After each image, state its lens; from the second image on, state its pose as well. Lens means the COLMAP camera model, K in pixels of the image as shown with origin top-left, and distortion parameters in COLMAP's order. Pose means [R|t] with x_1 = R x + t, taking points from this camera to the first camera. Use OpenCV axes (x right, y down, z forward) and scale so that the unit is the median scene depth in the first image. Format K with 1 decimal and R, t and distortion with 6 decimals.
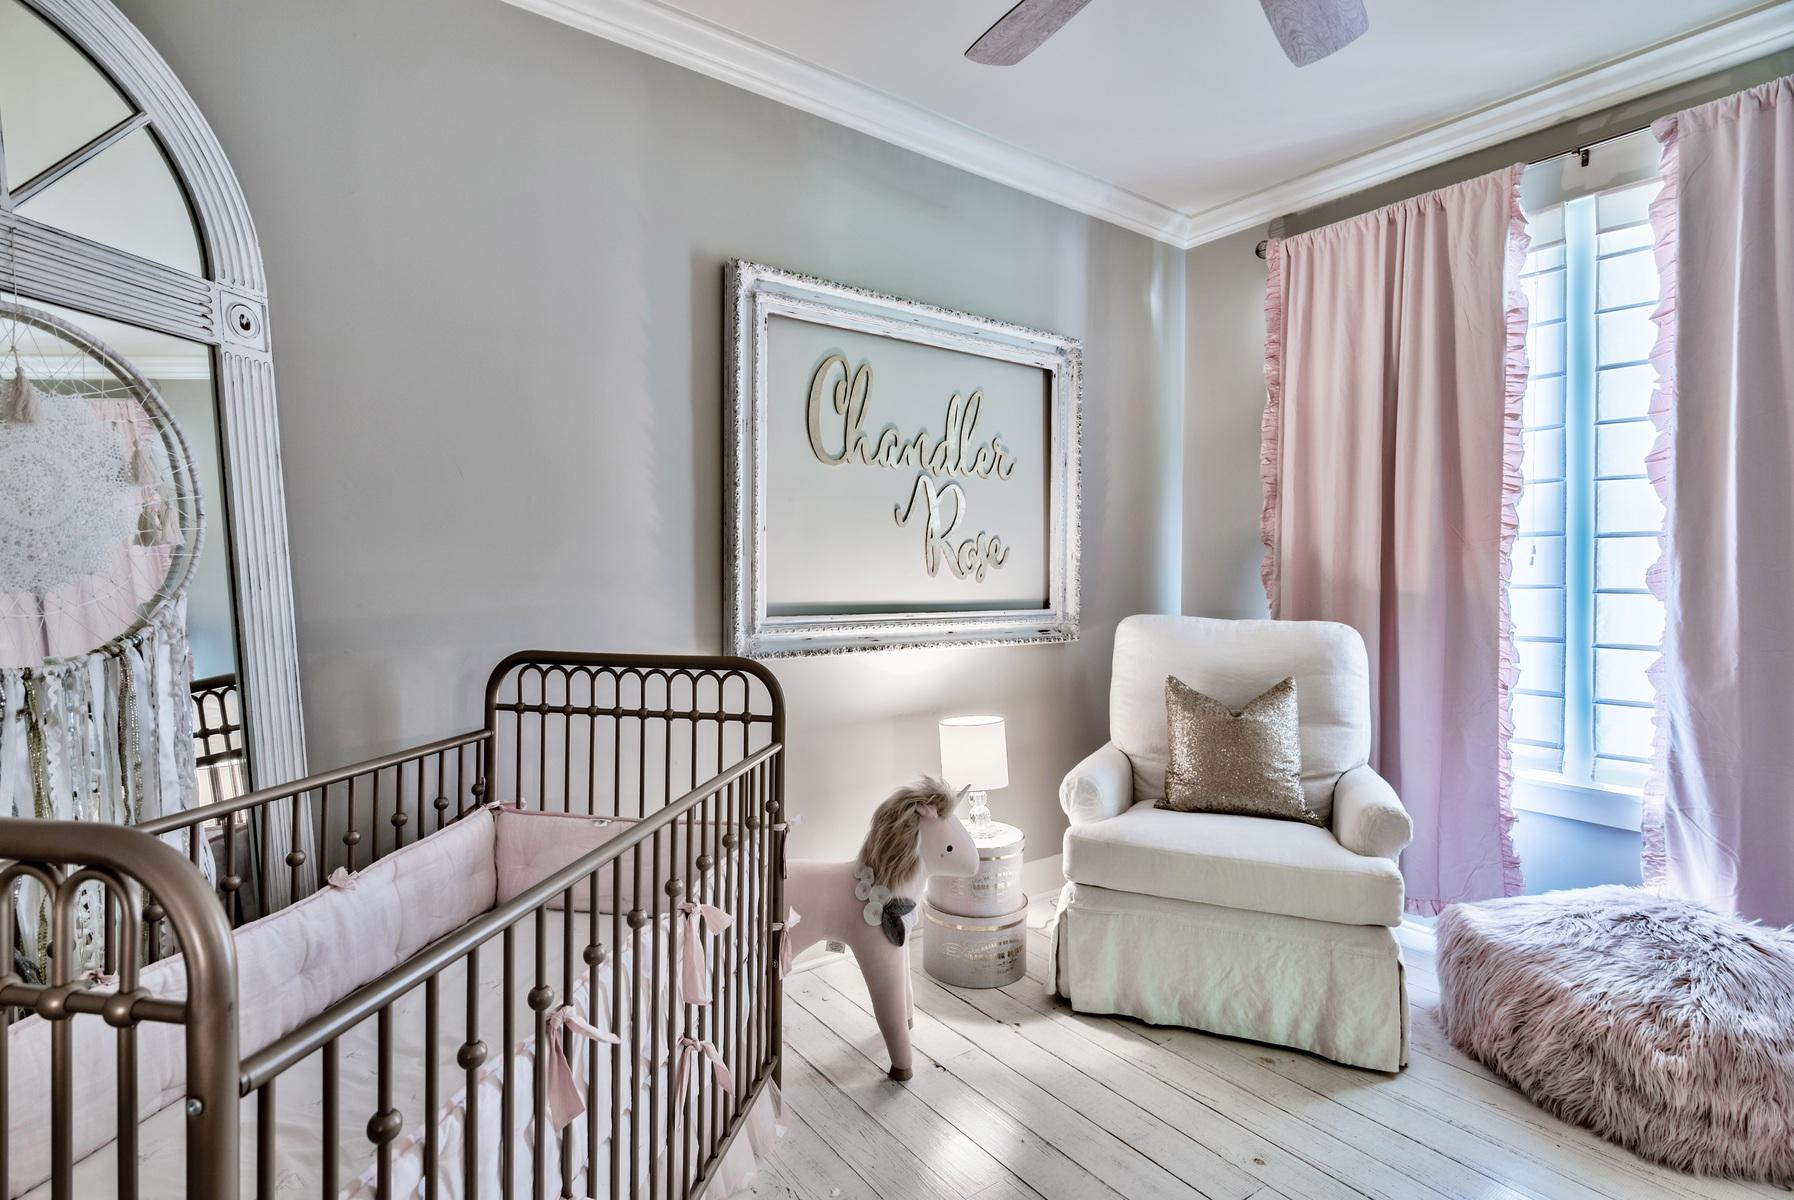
lens RADIAL K [[879.4, 0, 902.3], [0, 879.4, 589.0], [0, 0, 1]] dist [-0.001219, -0.000536]
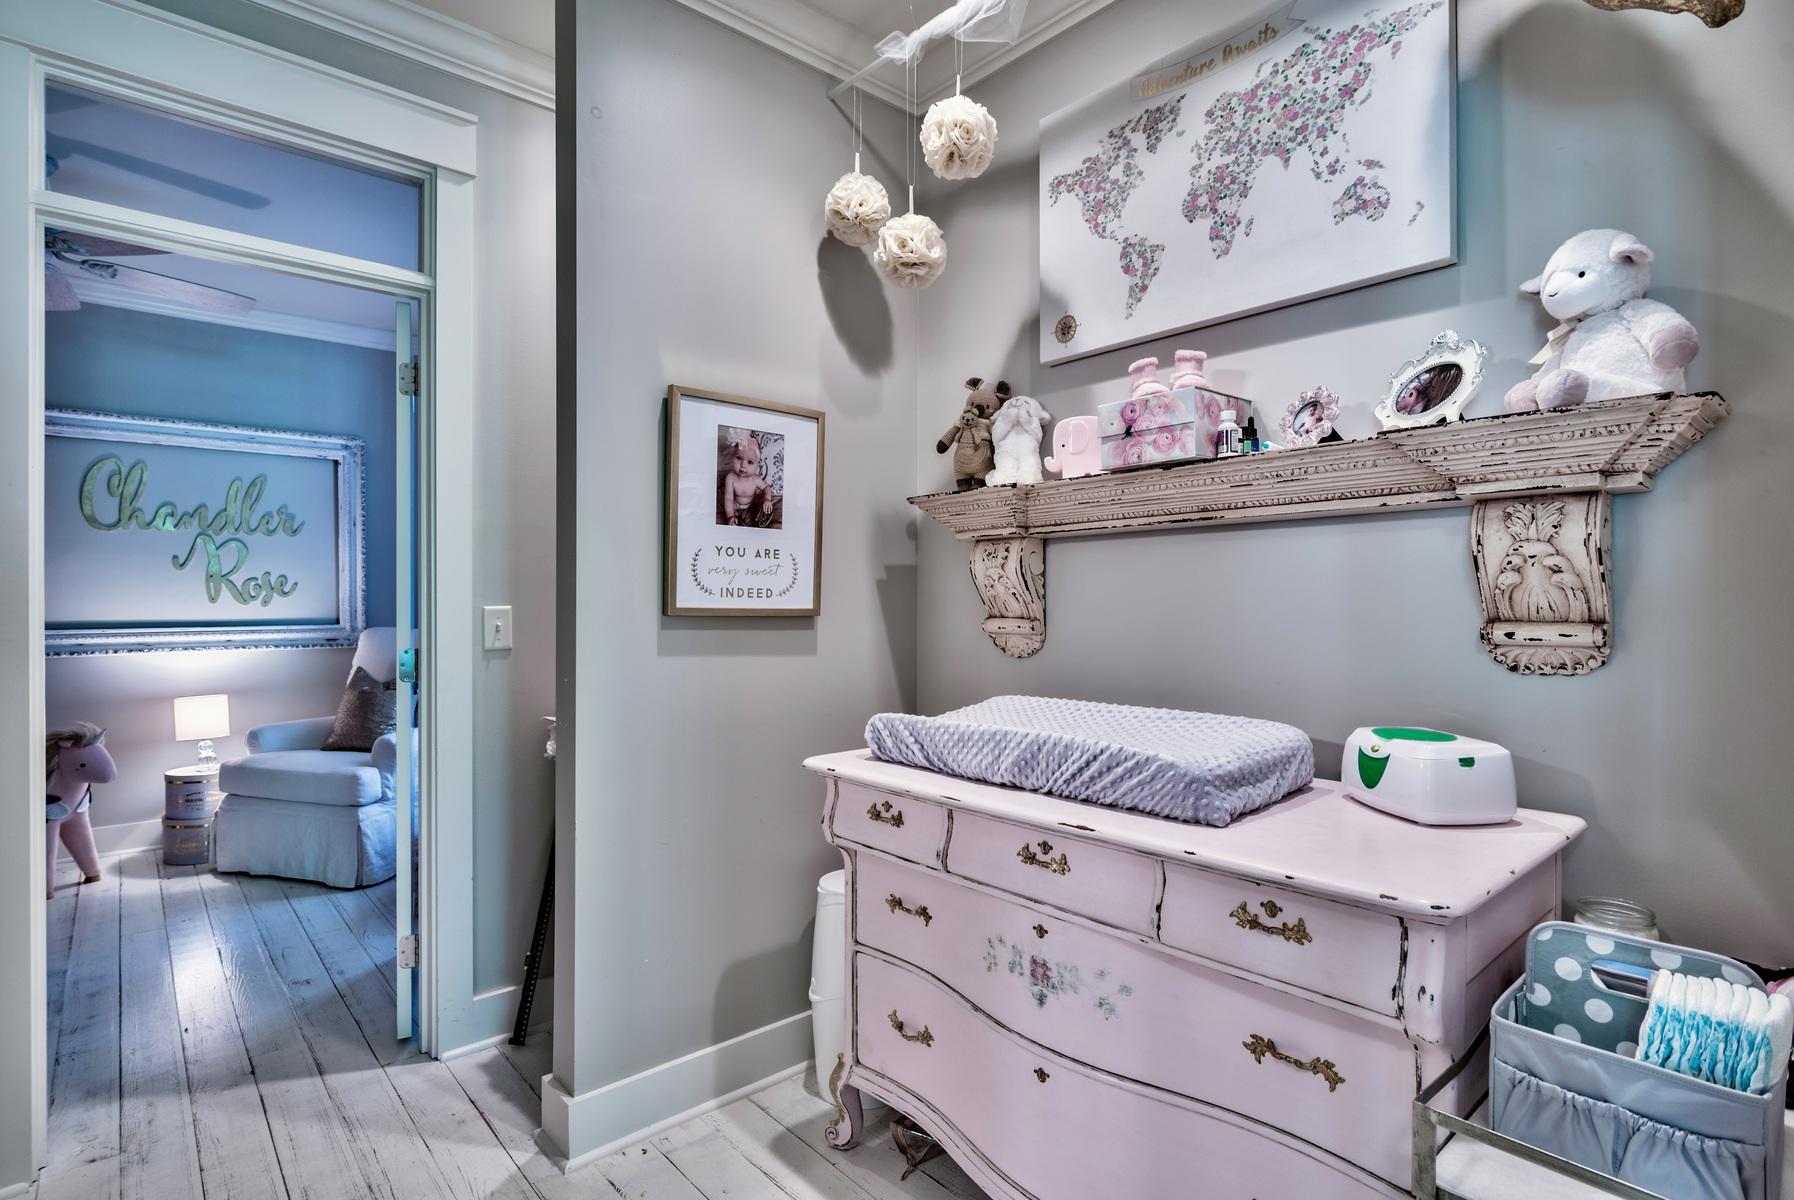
lens RADIAL K [[879.4, 0, 892.6], [0, 879.4, 606.0], [0, 0, 1]] dist [-0.001219, -0.000536]
pose [[0.995647, -0.007359, 0.092914, 1.035186], [0.008164, 0.999932, -0.008281, 0.012703], [-0.092847, 0.009003, 0.995640, -0.581682]]
